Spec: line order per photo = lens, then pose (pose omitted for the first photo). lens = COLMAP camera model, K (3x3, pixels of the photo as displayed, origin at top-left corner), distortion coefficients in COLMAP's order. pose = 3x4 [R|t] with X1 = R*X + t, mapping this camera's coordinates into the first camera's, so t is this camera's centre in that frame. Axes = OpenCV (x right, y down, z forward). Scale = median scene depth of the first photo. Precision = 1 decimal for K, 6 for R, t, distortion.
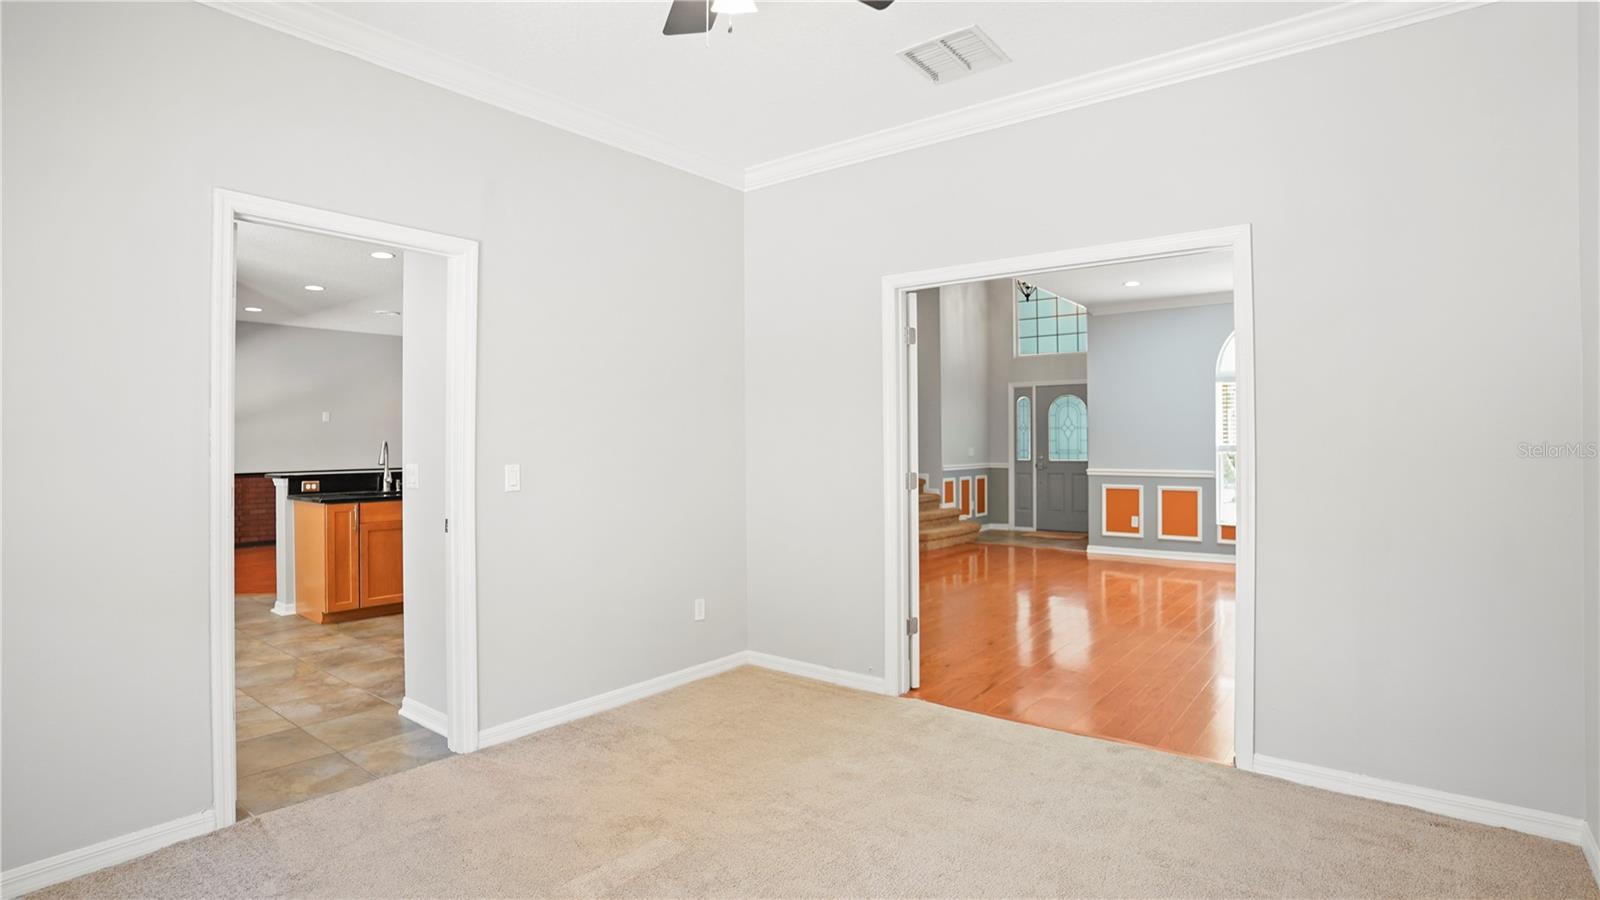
lens RADIAL K [[795.6, 0, 793.8], [0, 795.6, 433.9], [0, 0, 1]] dist [-0.074249, 0.033449]
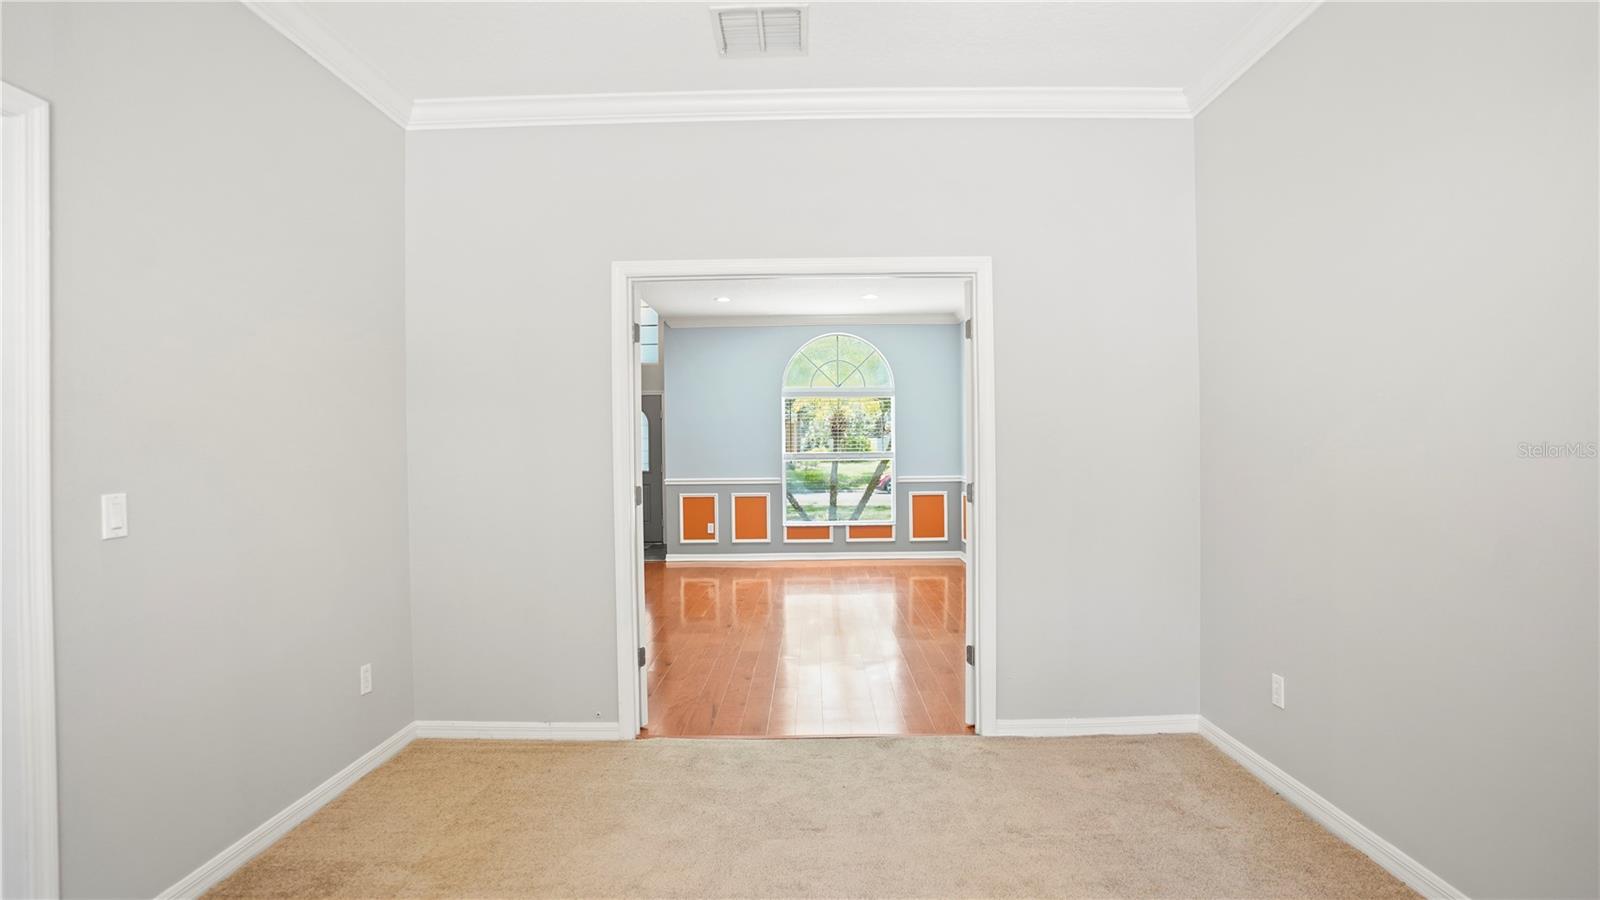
lens RADIAL K [[795.6, 0, 806.8], [0, 795.6, 450.9], [0, 0, 1]] dist [-0.074249, 0.033449]
pose [[0.789072, -0.005516, 0.614276, -0.116634], [0.001217, 0.999972, 0.007415, 0.001094], [-0.614300, -0.005104, 0.789056, 0.084258]]
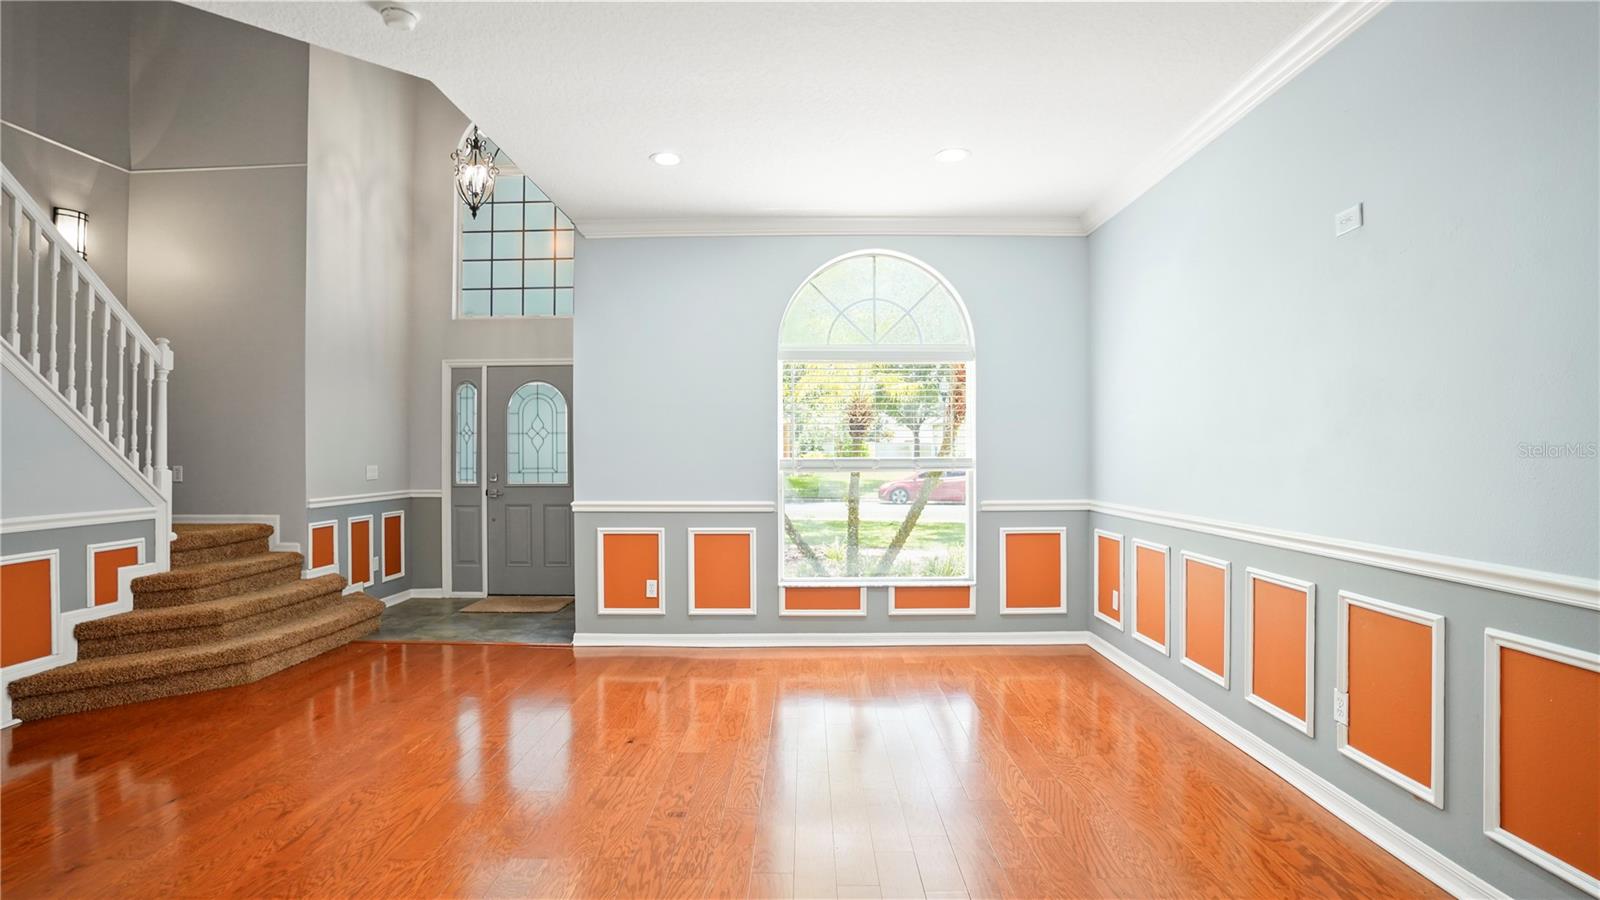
lens RADIAL K [[795.6, 0, 795.4], [0, 795.6, 447.2], [0, 0, 1]] dist [-0.074249, 0.033449]
pose [[0.790062, 0.007023, 0.612986, 0.150458], [-0.006355, 0.999974, -0.003266, 0.005435], [-0.612993, -0.001315, 0.790087, 0.457655]]
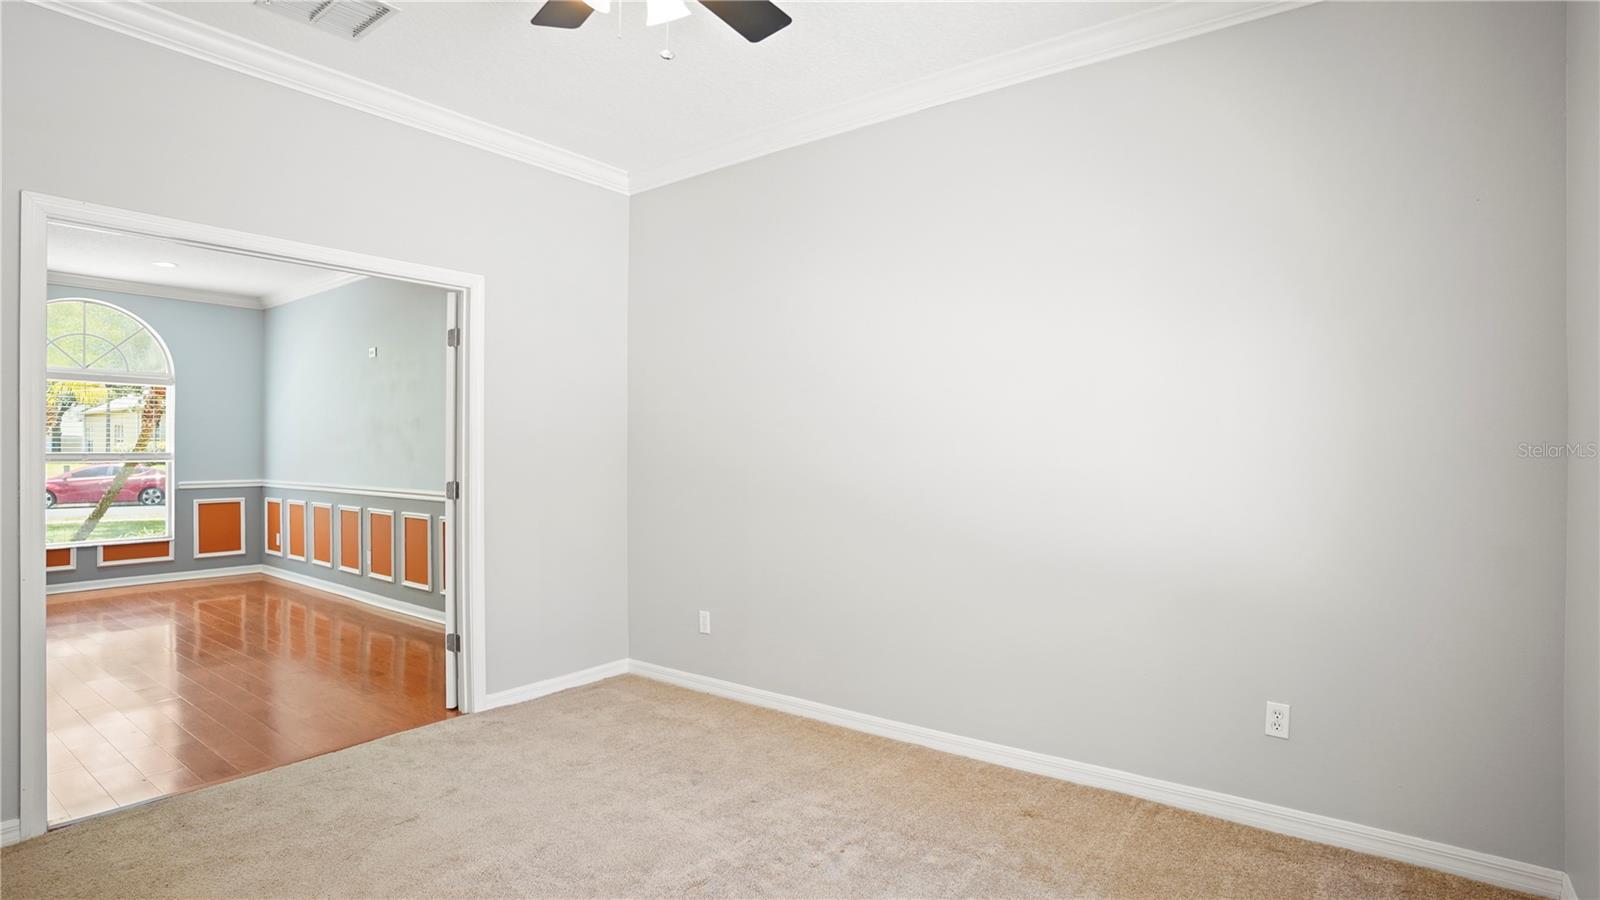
lens RADIAL K [[795.6, 0, 798.1], [0, 795.6, 449.6], [0, 0, 1]] dist [-0.074249, 0.033449]
pose [[-0.018210, 0.003826, 0.999827, -0.237146], [-0.012143, 0.999918, -0.004048, 0.002384], [-0.999760, -0.012215, -0.018162, 0.172923]]
